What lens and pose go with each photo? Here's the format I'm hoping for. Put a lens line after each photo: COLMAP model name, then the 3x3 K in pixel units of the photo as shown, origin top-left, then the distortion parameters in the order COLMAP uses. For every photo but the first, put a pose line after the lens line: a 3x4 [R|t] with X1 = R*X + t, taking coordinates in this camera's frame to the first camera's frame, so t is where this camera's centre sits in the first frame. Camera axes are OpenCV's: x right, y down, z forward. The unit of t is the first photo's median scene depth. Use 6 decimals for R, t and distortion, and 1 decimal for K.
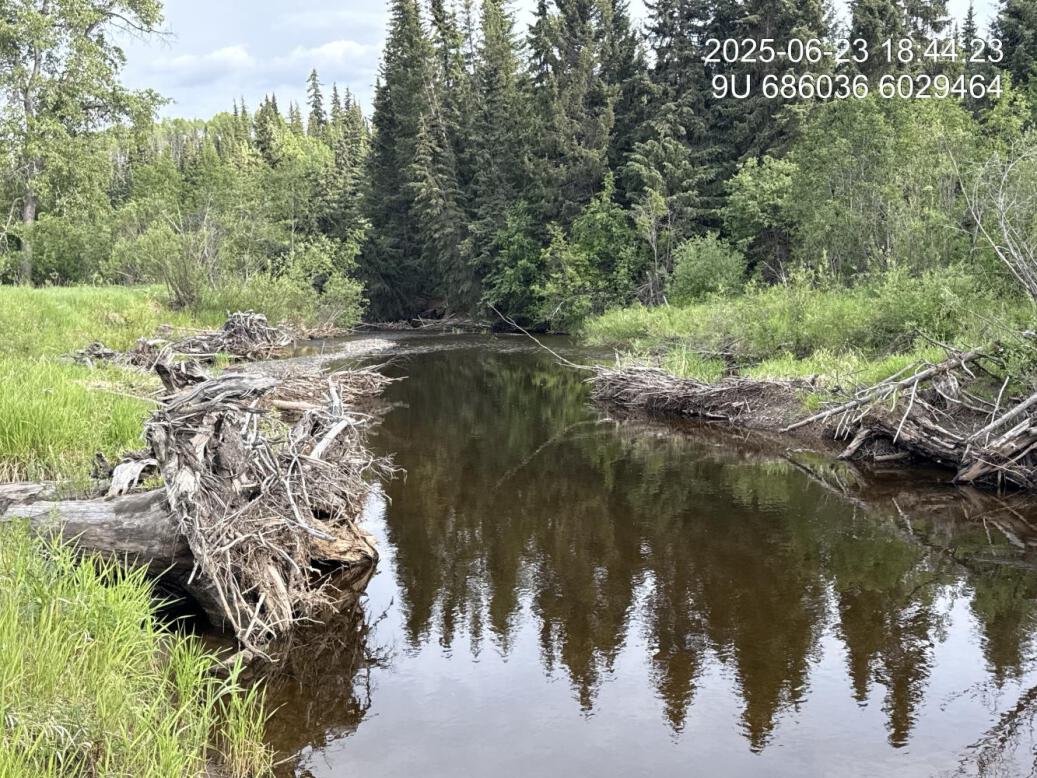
lens RADIAL K [[1089.0, 0, 532.1], [0, 1089.0, 405.1], [0, 0, 1]] dist [0.195789, -0.451948]
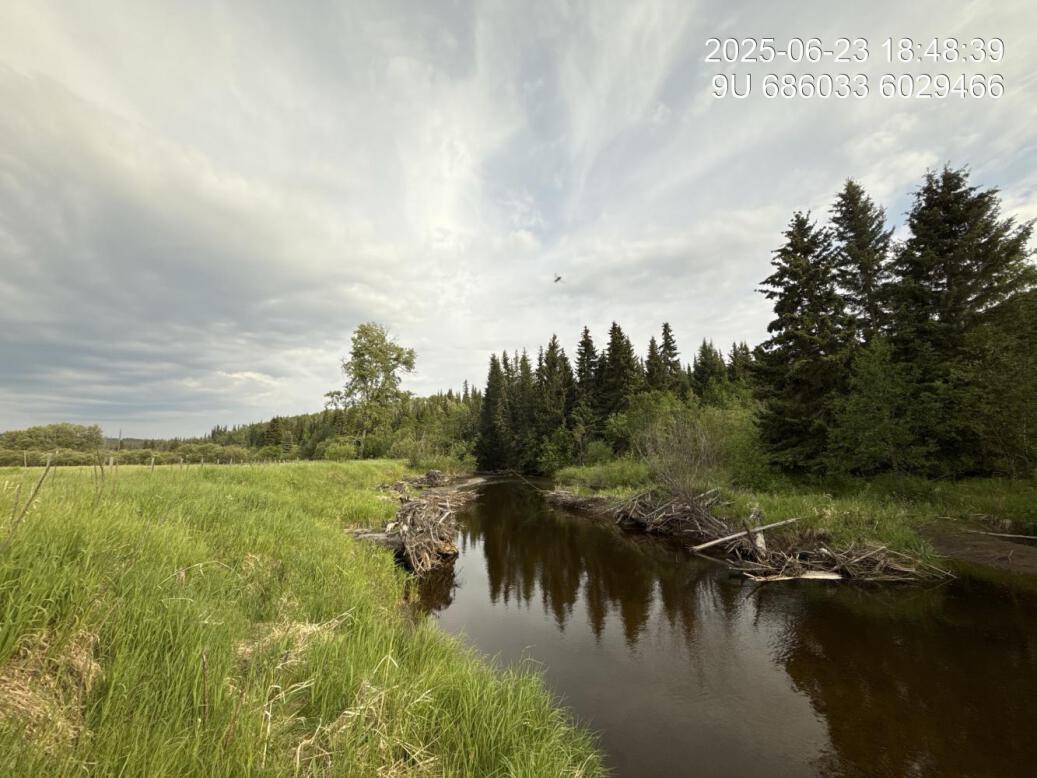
lens RADIAL K [[417.7, 0, 518.5], [0, 417.7, 389.0], [0, 0, 1]] dist [-0.000509, 0.000006]
pose [[0.997927, -0.012565, -0.063122, 0.022602], [-0.004356, 0.965323, -0.261023, -0.002687], [0.064213, 0.260756, 0.963267, -0.063540]]
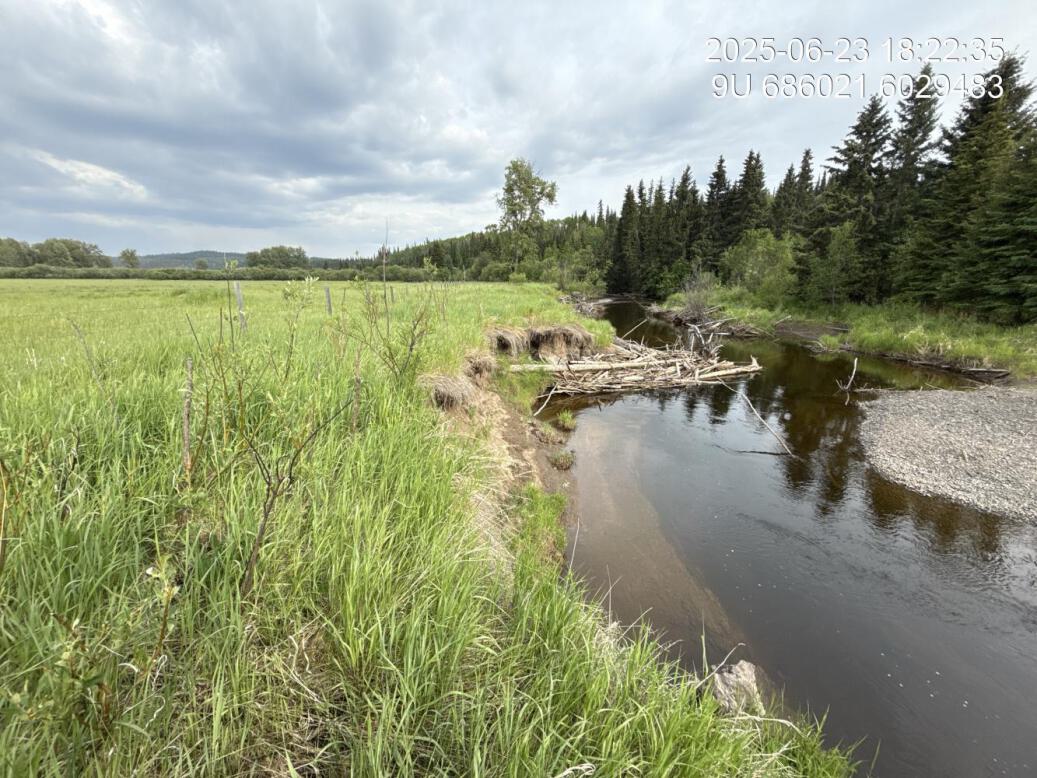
lens RADIAL K [[415.9, 0, 518.5], [0, 415.9, 389.0], [0, 0, 1]] dist [0.000231, -0.000169]
pose [[0.932710, 0.110508, -0.343277, 0.081167], [-0.056616, 0.984960, 0.163246, 0.023242], [0.356154, -0.132826, 0.924938, -0.393920]]
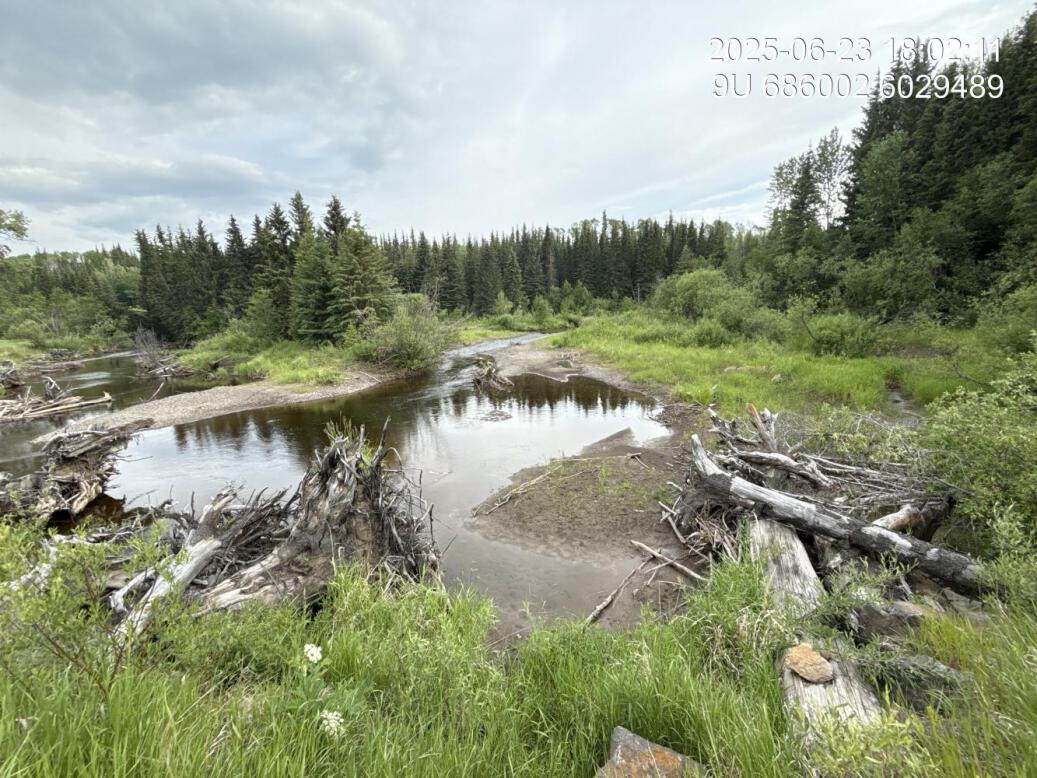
lens RADIAL K [[409.8, 0, 518.5], [0, 409.8, 389.0], [0, 0, 1]] dist [0.000430, 0.000050]
pose [[0.880623, -0.112325, 0.460310, 0.292935], [0.078853, 0.992689, 0.091383, 0.029945], [-0.467209, -0.044177, 0.883042, -0.612764]]
